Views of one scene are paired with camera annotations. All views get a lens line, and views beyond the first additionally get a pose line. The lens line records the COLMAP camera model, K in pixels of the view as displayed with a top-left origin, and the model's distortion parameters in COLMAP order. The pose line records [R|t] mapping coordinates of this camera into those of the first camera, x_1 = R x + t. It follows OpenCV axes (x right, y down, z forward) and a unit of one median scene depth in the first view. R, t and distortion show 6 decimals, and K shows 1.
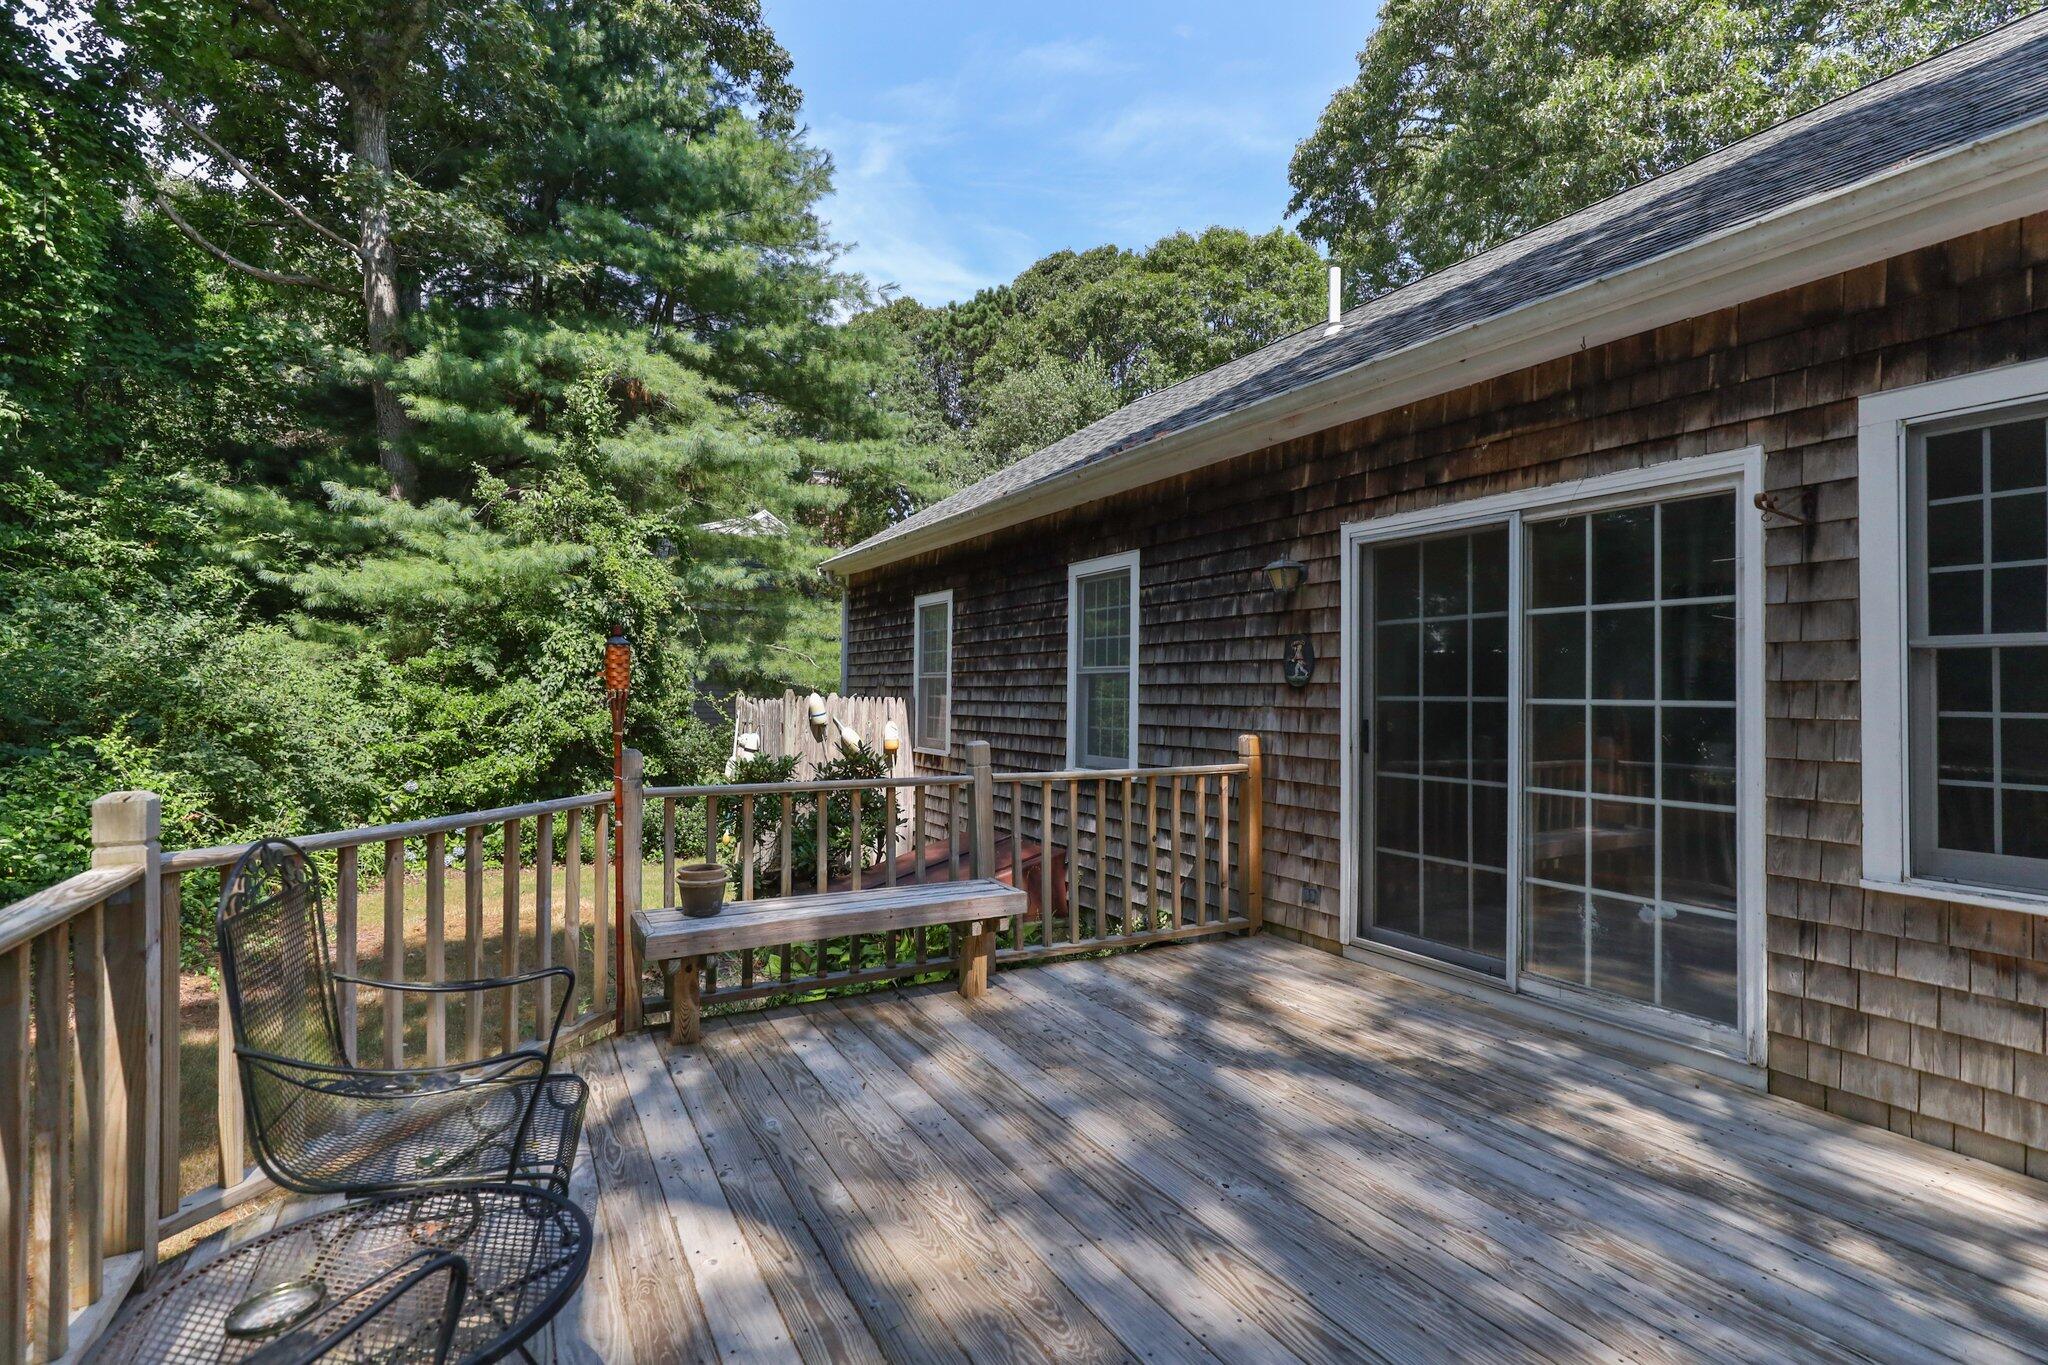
lens RADIAL K [[989.5, 0, 1030.2], [0, 989.5, 655.4], [0, 0, 1]] dist [-0.002134, -0.000025]
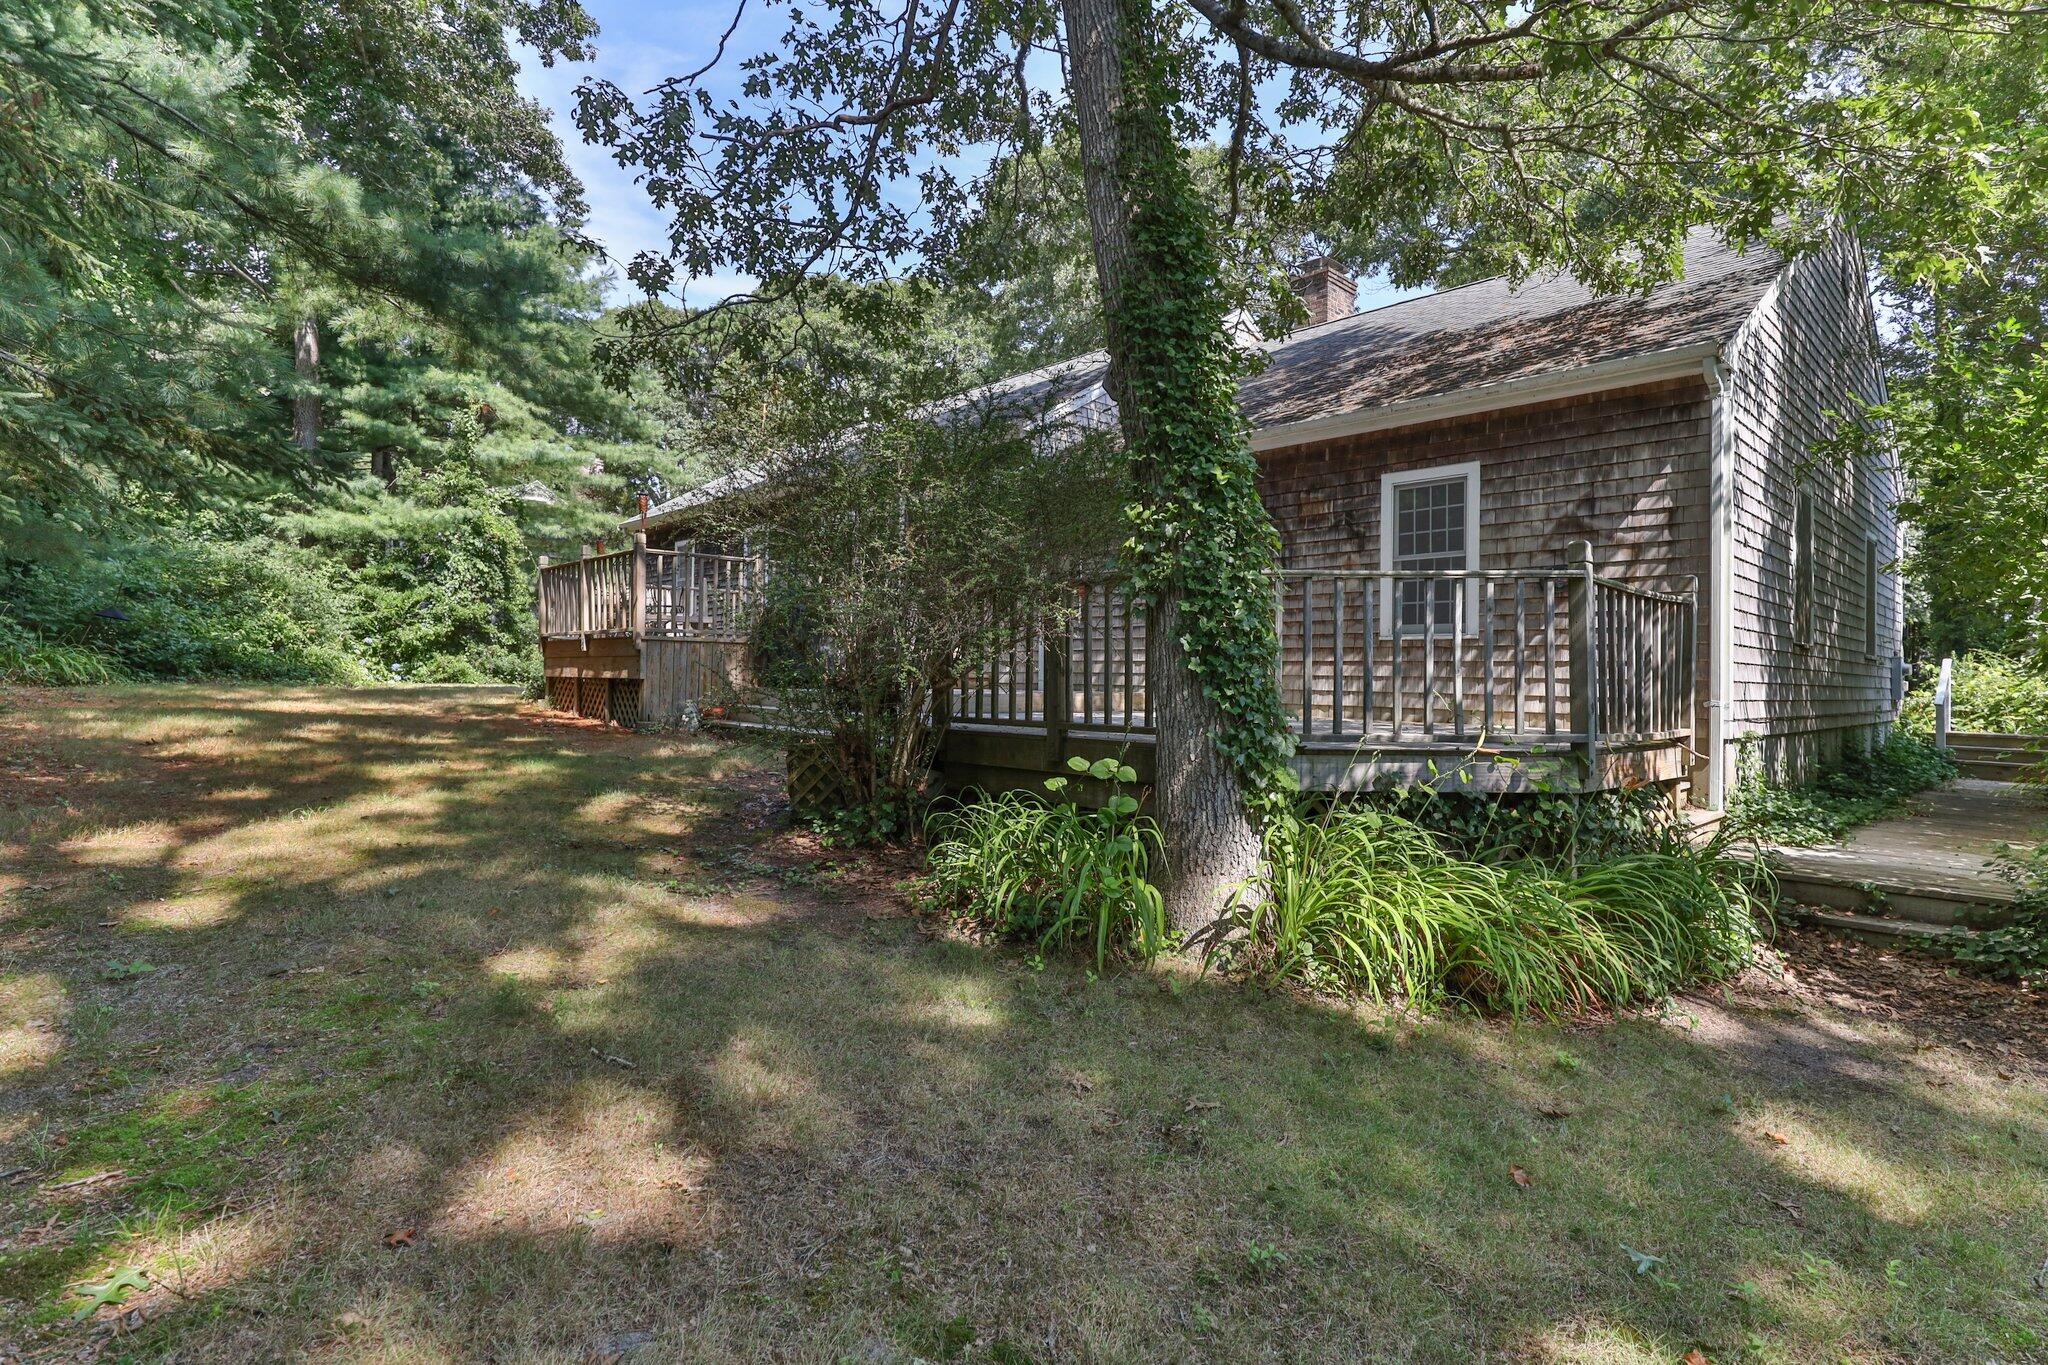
lens RADIAL K [[989.5, 0, 1030.2], [0, 989.5, 655.4], [0, 0, 1]] dist [-0.002134, -0.000025]
pose [[0.968859, 0.011373, 0.247350, 0.071523], [-0.016960, 0.999647, 0.020470, 0.090113], [-0.247030, -0.024028, 0.968710, -0.876881]]
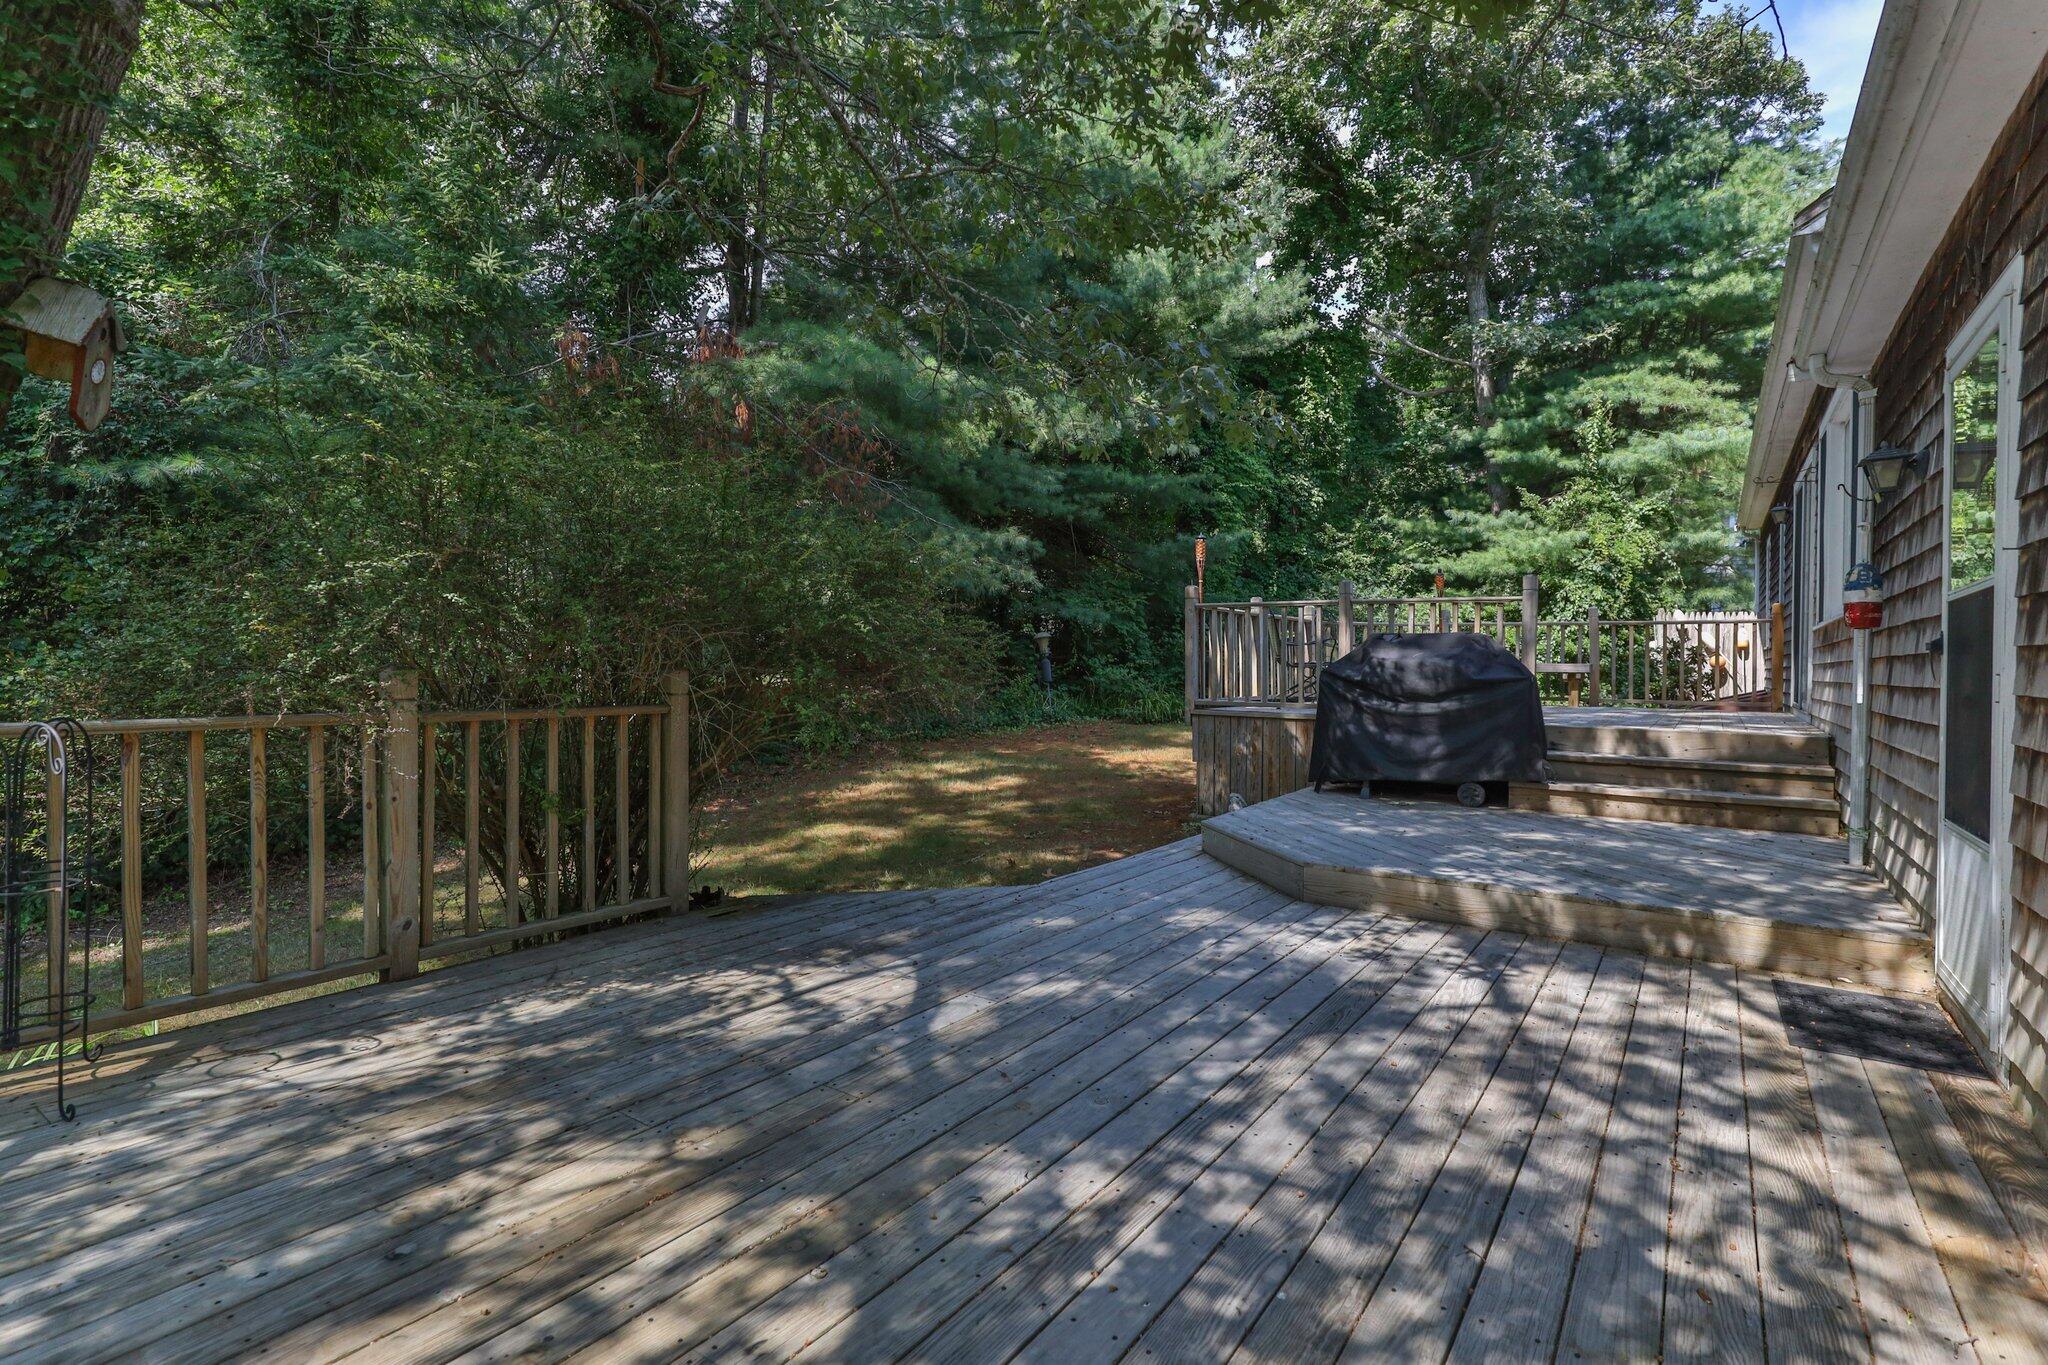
lens RADIAL K [[989.5, 0, 1030.2], [0, 989.5, 655.4], [0, 0, 1]] dist [-0.002134, -0.000025]
pose [[0.442429, -0.003625, -0.896796, 0.516985], [0.018019, 0.999826, 0.004848, 0.059655], [0.896623, -0.018304, 0.442417, -0.433901]]
